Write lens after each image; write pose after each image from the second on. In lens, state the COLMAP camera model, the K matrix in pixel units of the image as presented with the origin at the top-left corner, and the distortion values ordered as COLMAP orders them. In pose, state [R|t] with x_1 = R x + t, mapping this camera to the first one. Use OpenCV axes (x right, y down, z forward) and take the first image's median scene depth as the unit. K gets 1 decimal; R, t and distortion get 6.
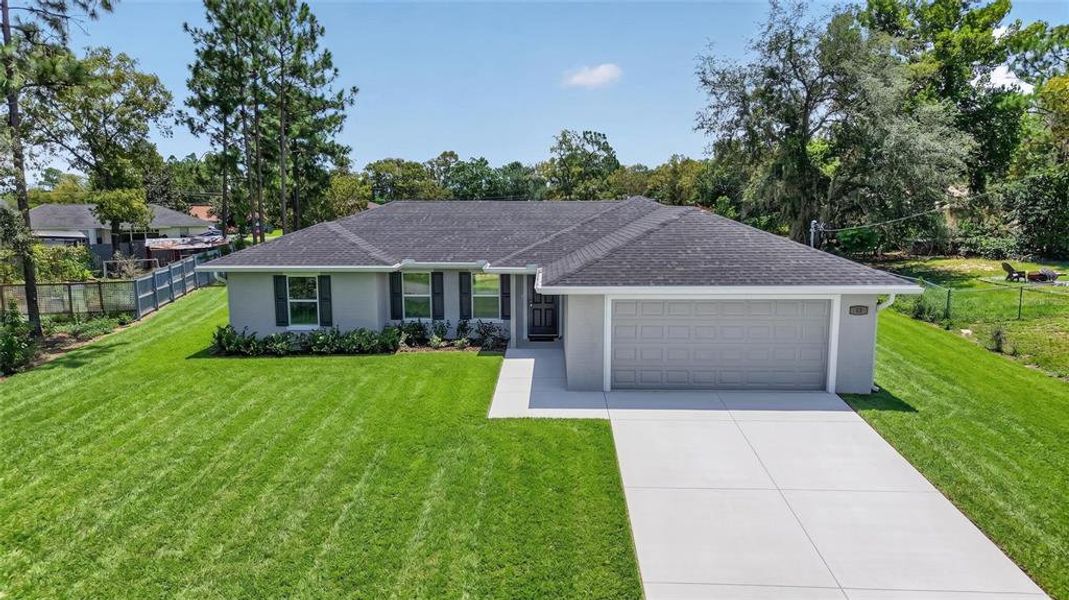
lens RADIAL K [[696.7, 0, 540.4], [0, 696.7, 302.6], [0, 0, 1]] dist [0.002505, -0.003203]
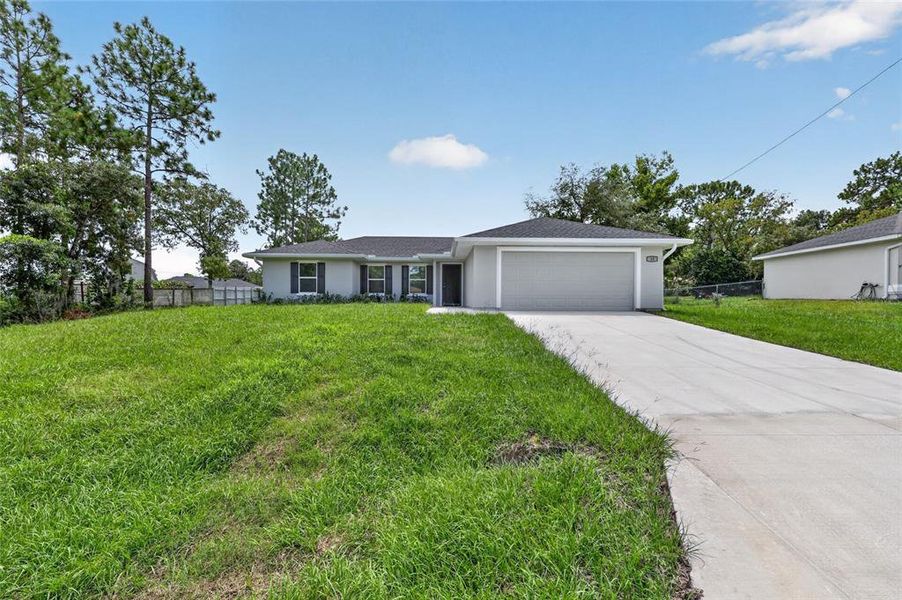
lens RADIAL K [[351.4, 0, 451.0], [0, 351.4, 300.0], [0, 0, 1]] dist [-0.004368, 0.000001]
pose [[0.999309, 0.007007, 0.036500, -0.013493], [-0.001995, 0.990765, -0.135577, 0.074164], [-0.037113, 0.135410, 0.990094, 0.077268]]
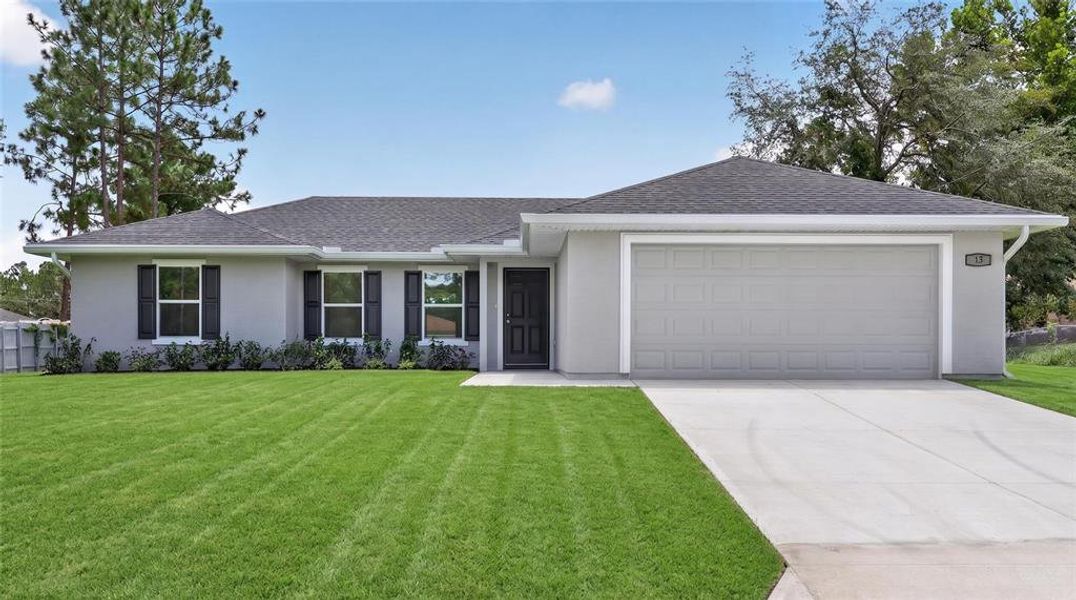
lens RADIAL K [[990.1, 0, 539.2], [0, 990.1, 342.3], [0, 0, 1]] dist [-0.015388, 0.008667]
pose [[0.999566, 0.005411, 0.028970, -0.005141], [-0.001125, 0.989287, -0.145976, 0.081935], [-0.029450, 0.145880, 0.988864, 0.013354]]
